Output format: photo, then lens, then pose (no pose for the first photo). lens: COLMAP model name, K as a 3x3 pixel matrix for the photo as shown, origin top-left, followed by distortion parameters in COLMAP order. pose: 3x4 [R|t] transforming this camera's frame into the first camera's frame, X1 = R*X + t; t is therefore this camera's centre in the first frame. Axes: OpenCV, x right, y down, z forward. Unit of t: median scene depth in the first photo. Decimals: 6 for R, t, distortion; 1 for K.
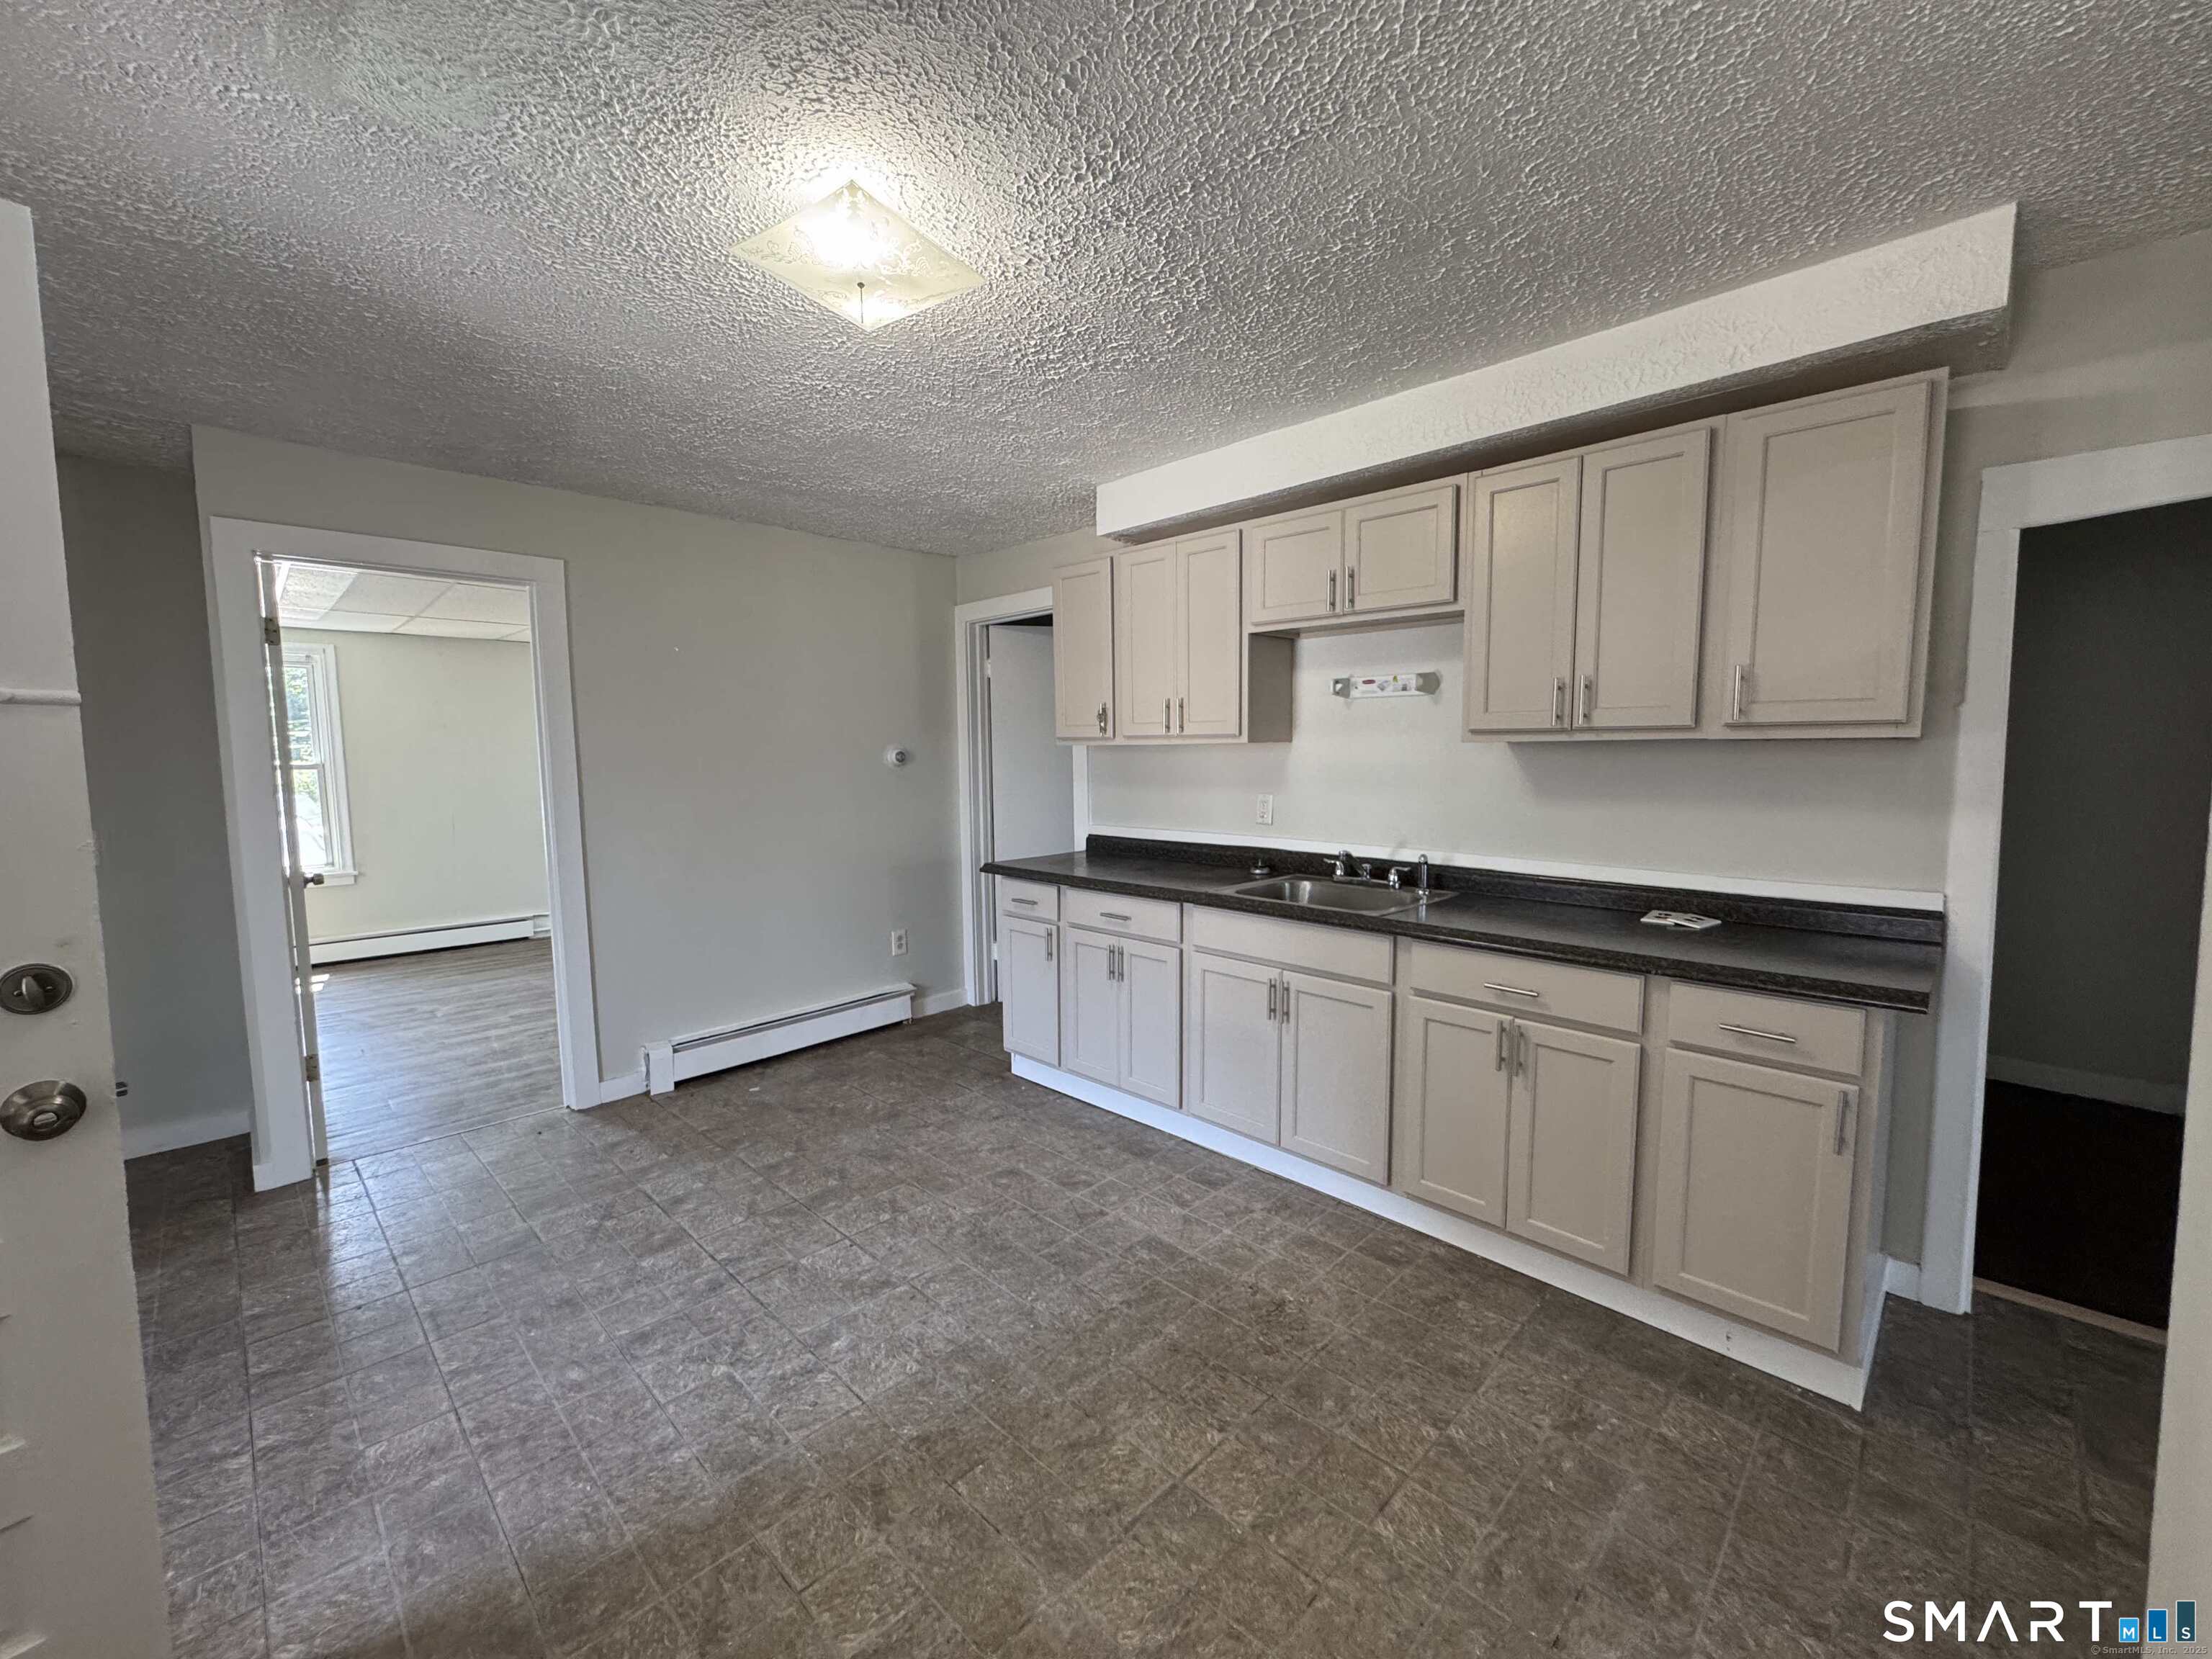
lens RADIAL K [[884.8, 0, 1104.8], [0, 884.8, 827.3], [0, 0, 1]] dist [-0.002901, -0.000122]
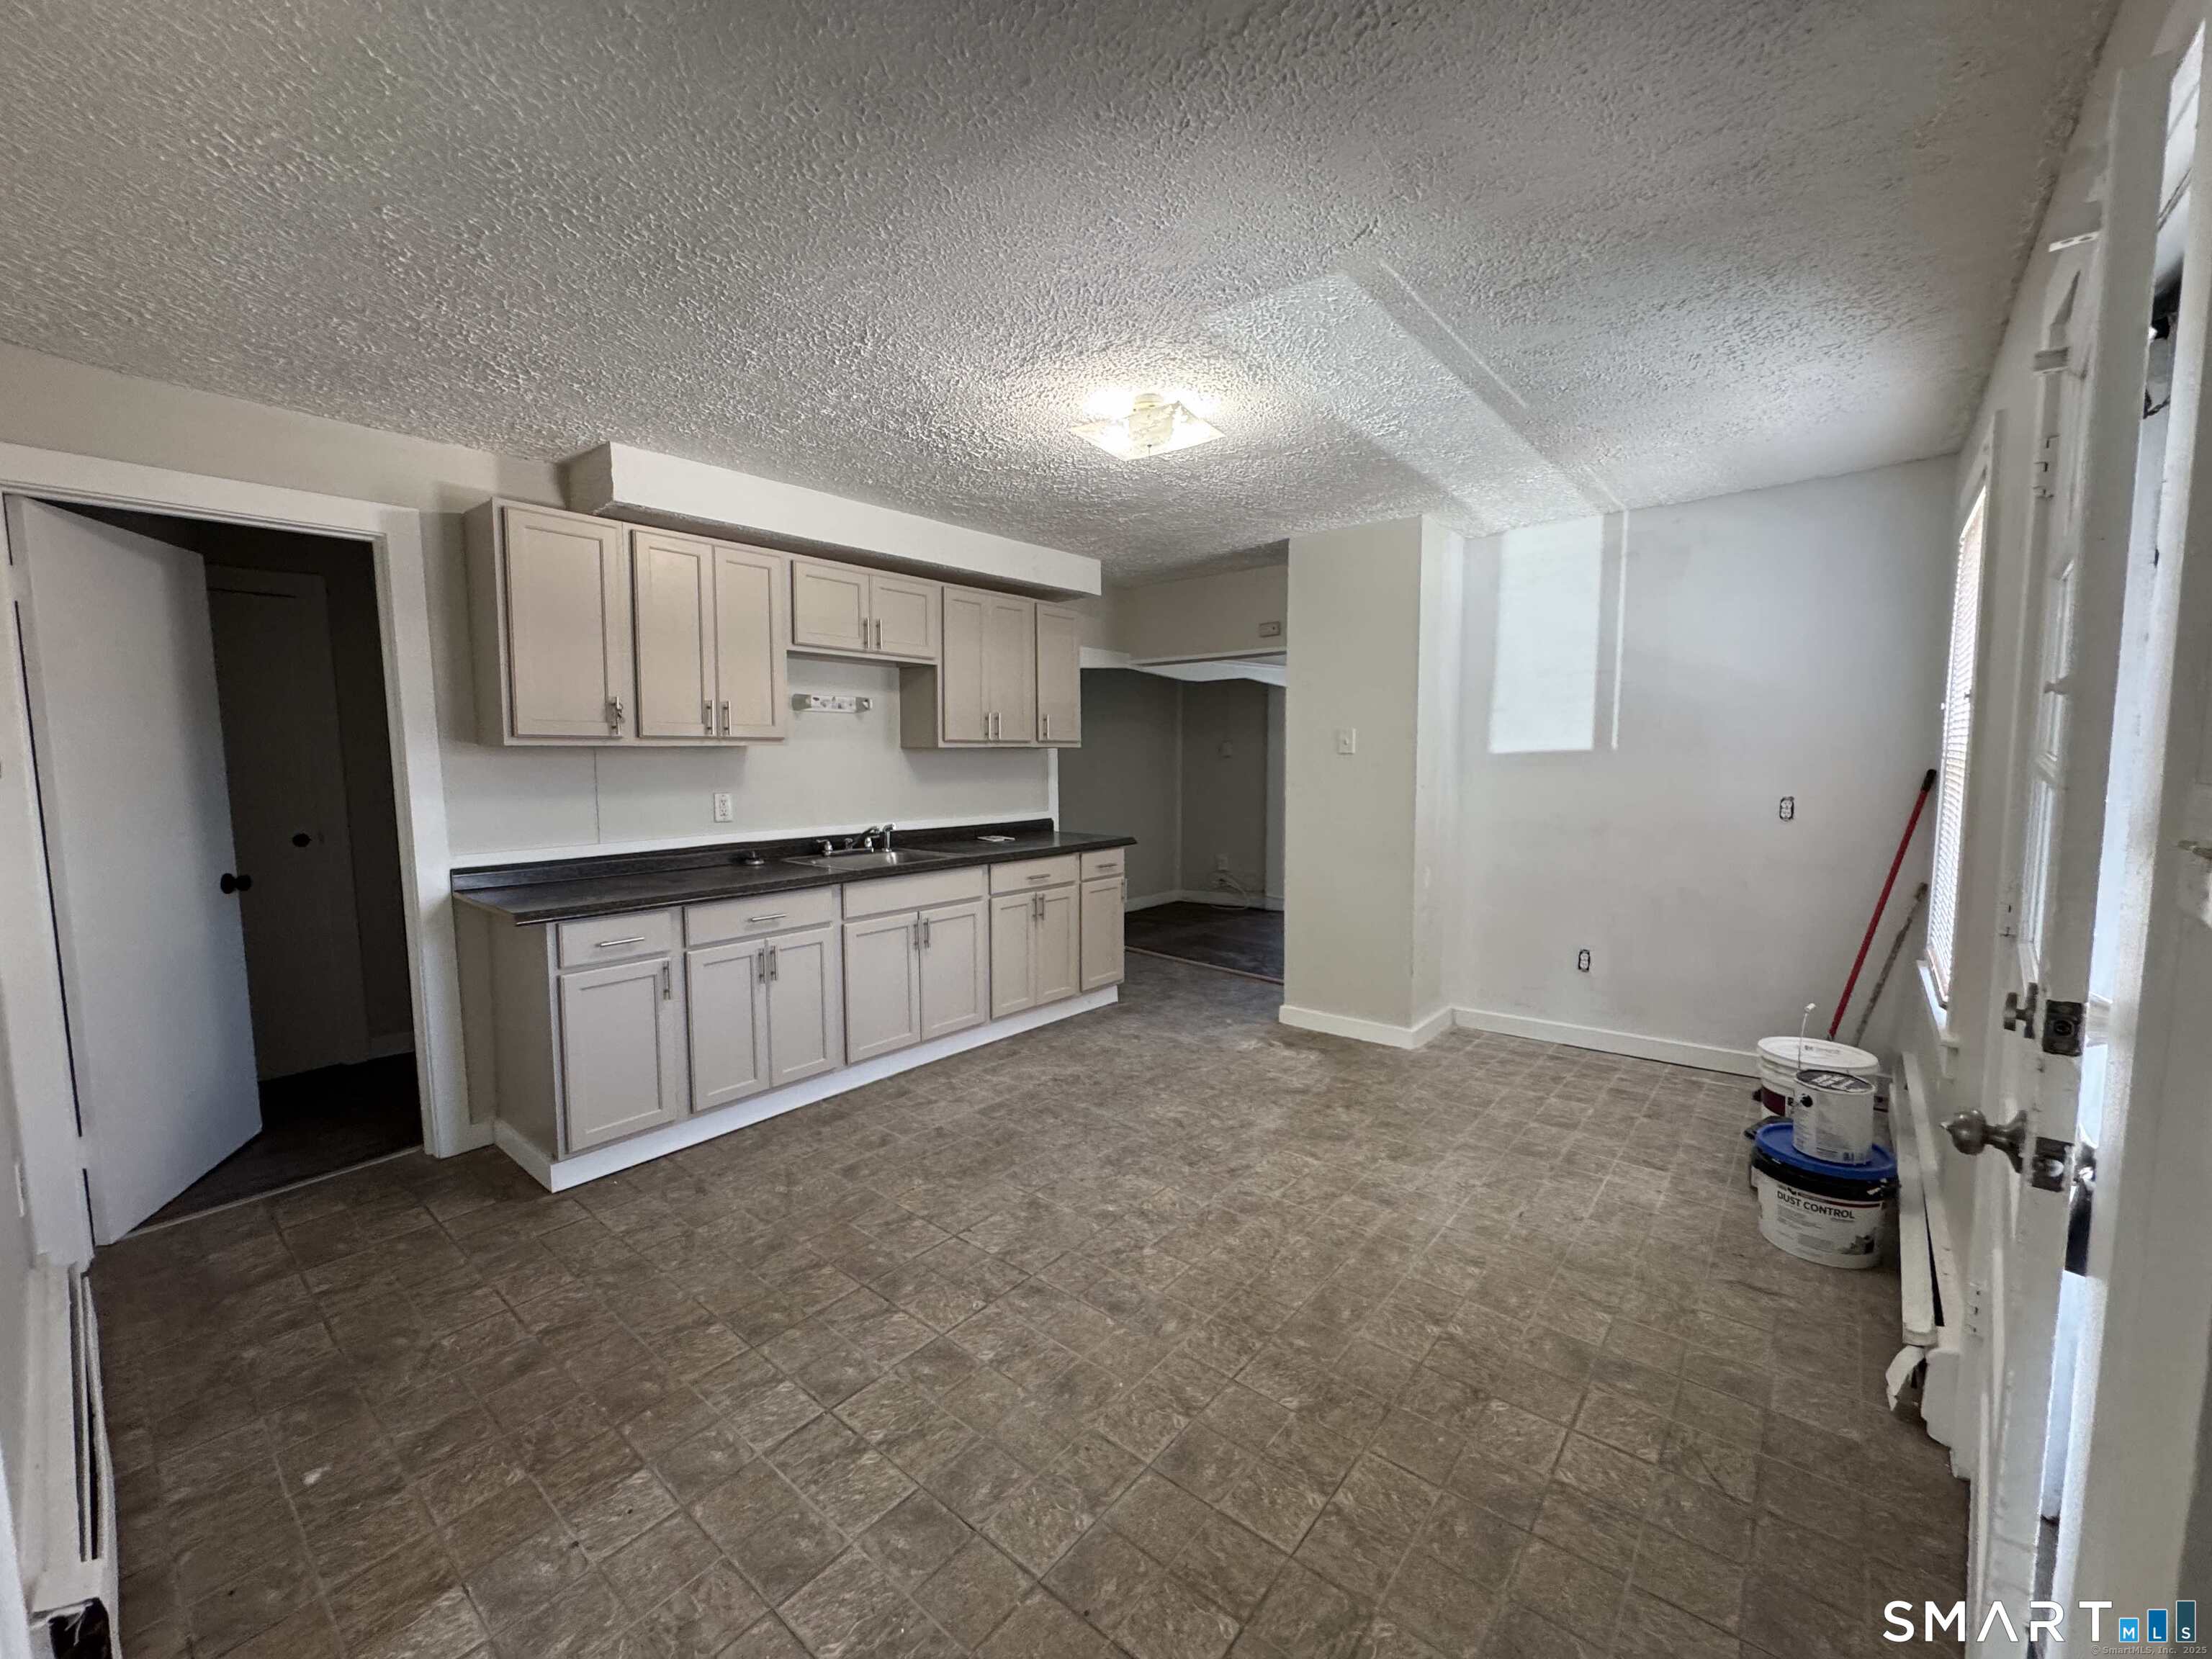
lens RADIAL K [[884.8, 0, 1104.8], [0, 884.8, 827.3], [0, 0, 1]] dist [-0.002901, -0.000122]
pose [[-0.082689, -0.080283, 0.993336, -1.187988], [0.088005, 0.992268, 0.087523, -0.064547], [-0.992682, 0.094656, -0.074984, 0.809675]]
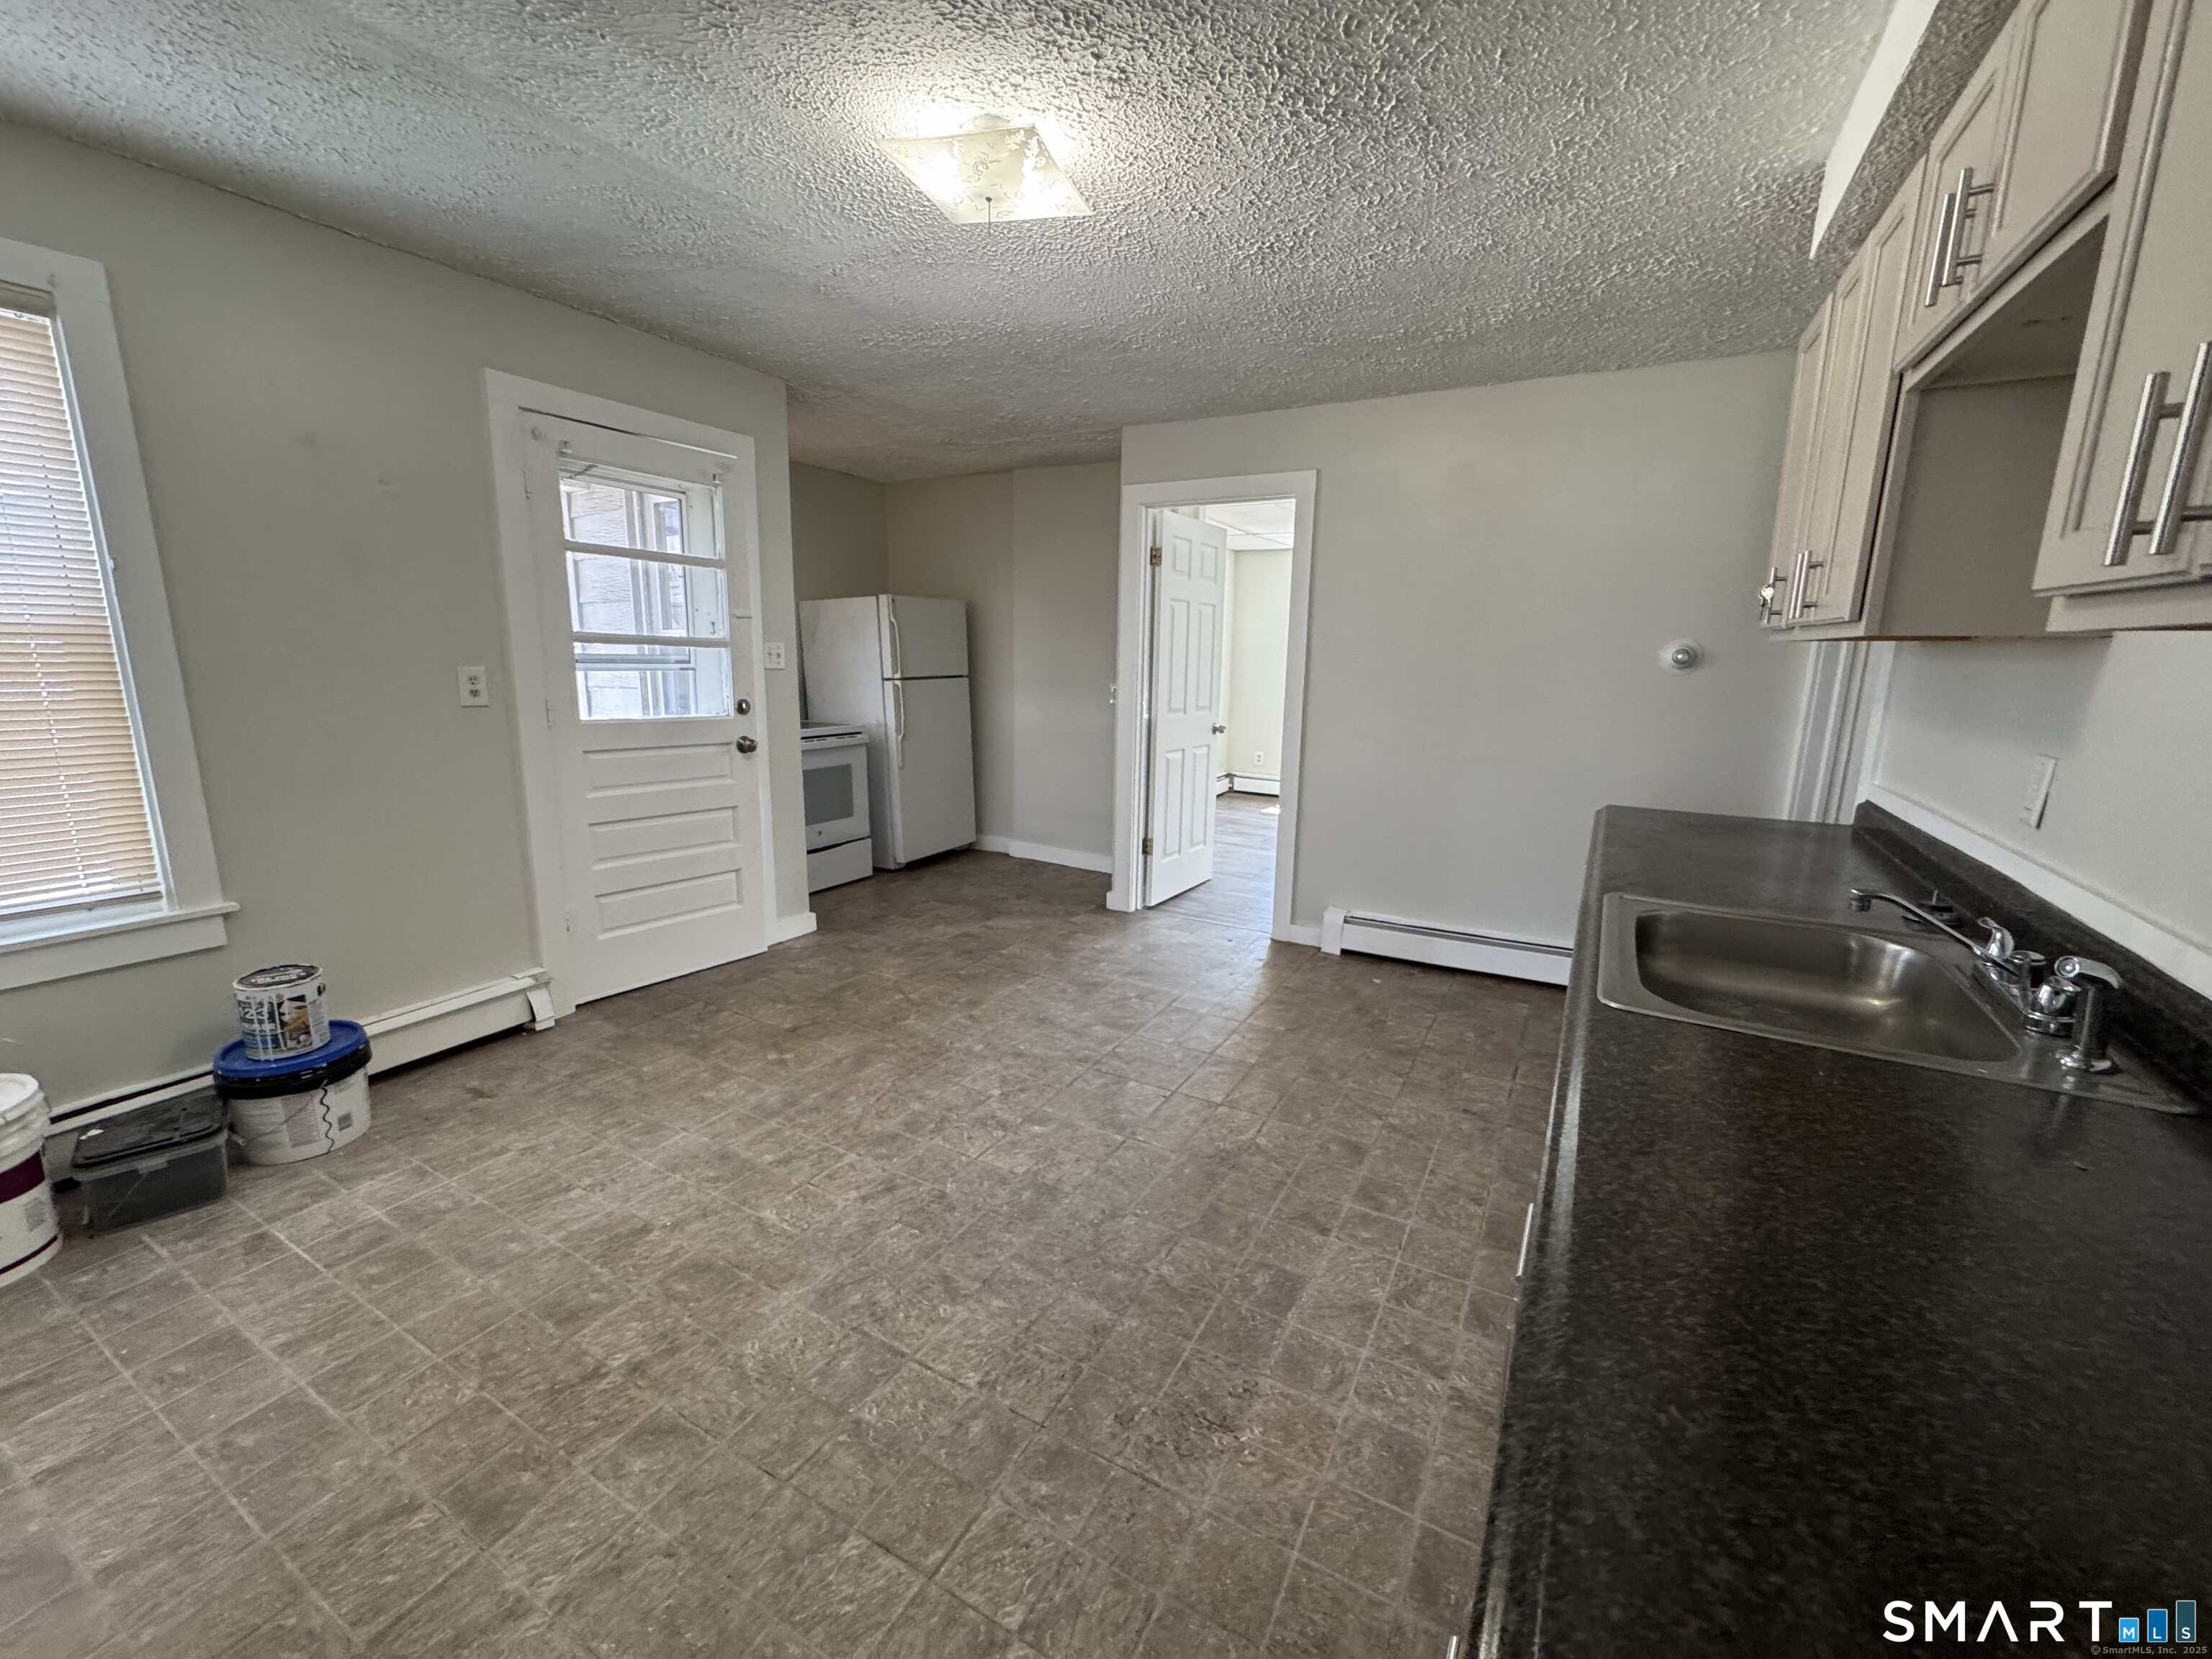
lens RADIAL K [[886.7, 0, 1106.0], [0, 886.7, 829.5], [0, 0, 1]] dist [-0.000869, -0.000264]
pose [[0.264629, 0.210096, -0.941186, 0.613885], [-0.100325, 0.976681, 0.189811, -0.050429], [0.959118, 0.044195, 0.279536, 0.560435]]
